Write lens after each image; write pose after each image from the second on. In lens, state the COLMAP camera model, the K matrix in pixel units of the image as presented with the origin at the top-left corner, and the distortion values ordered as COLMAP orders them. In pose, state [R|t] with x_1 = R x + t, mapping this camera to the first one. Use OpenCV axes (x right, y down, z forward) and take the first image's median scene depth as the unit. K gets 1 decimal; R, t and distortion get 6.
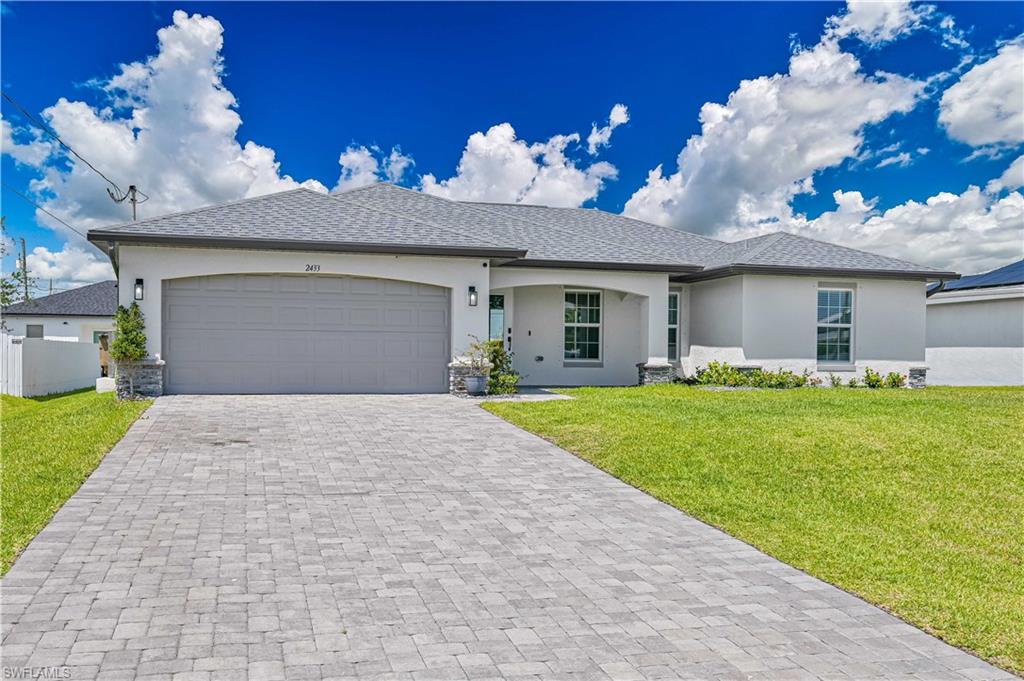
lens RADIAL K [[919.6, 0, 509.1], [0, 919.6, 343.7], [0, 0, 1]] dist [-0.001734, -0.001425]
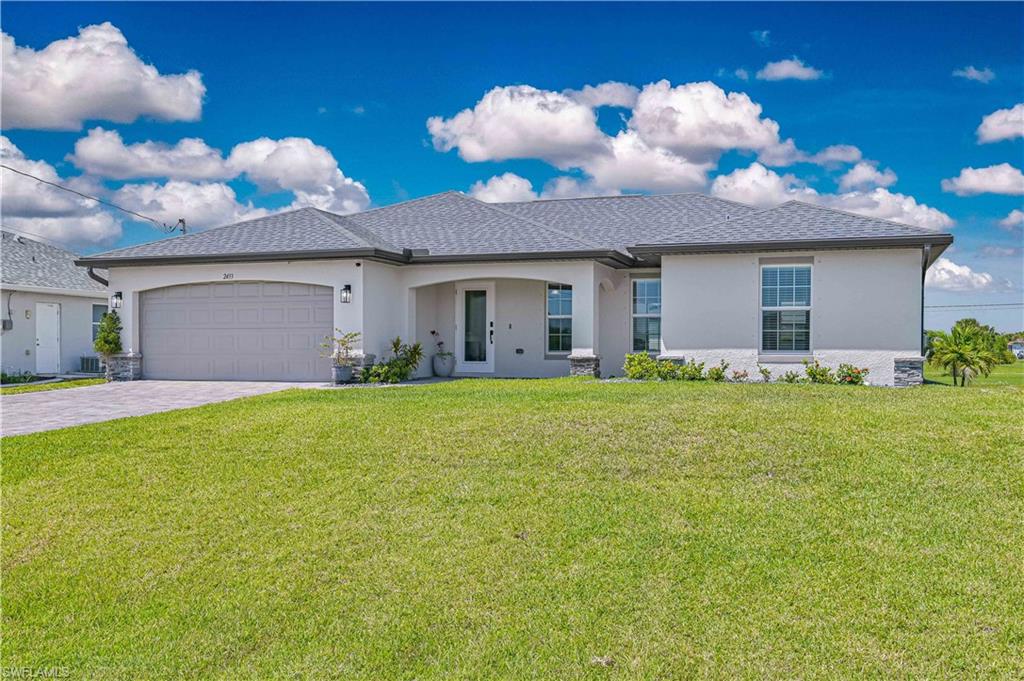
lens RADIAL K [[919.6, 0, 514.6], [0, 919.6, 341.8], [0, 0, 1]] dist [-0.001734, -0.001425]
pose [[0.832747, -0.013202, -0.553496, 0.628925], [0.012739, 0.999908, -0.004684, 0.011428], [0.553507, -0.003150, 0.832839, 0.167471]]
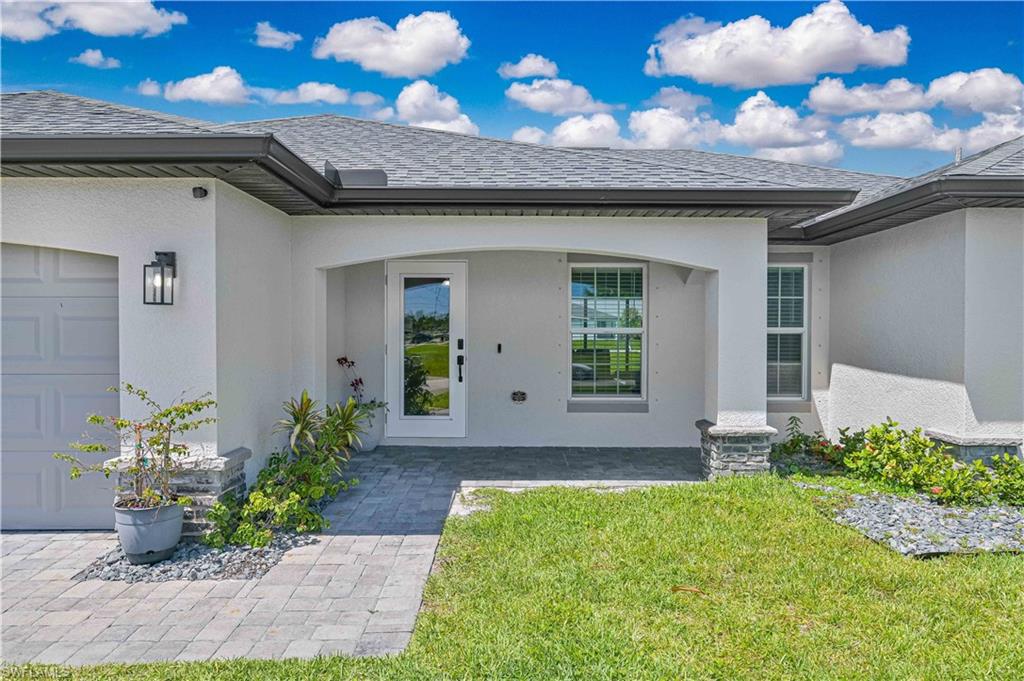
lens RADIAL K [[690.5, 0, 506.8], [0, 690.5, 336.9], [0, 0, 1]] dist [-0.004116, -0.001134]
pose [[0.963987, -0.007403, -0.265847, 0.141874], [0.012715, 0.999752, 0.018266, -0.027036], [0.265646, -0.020988, 0.963842, 0.659539]]
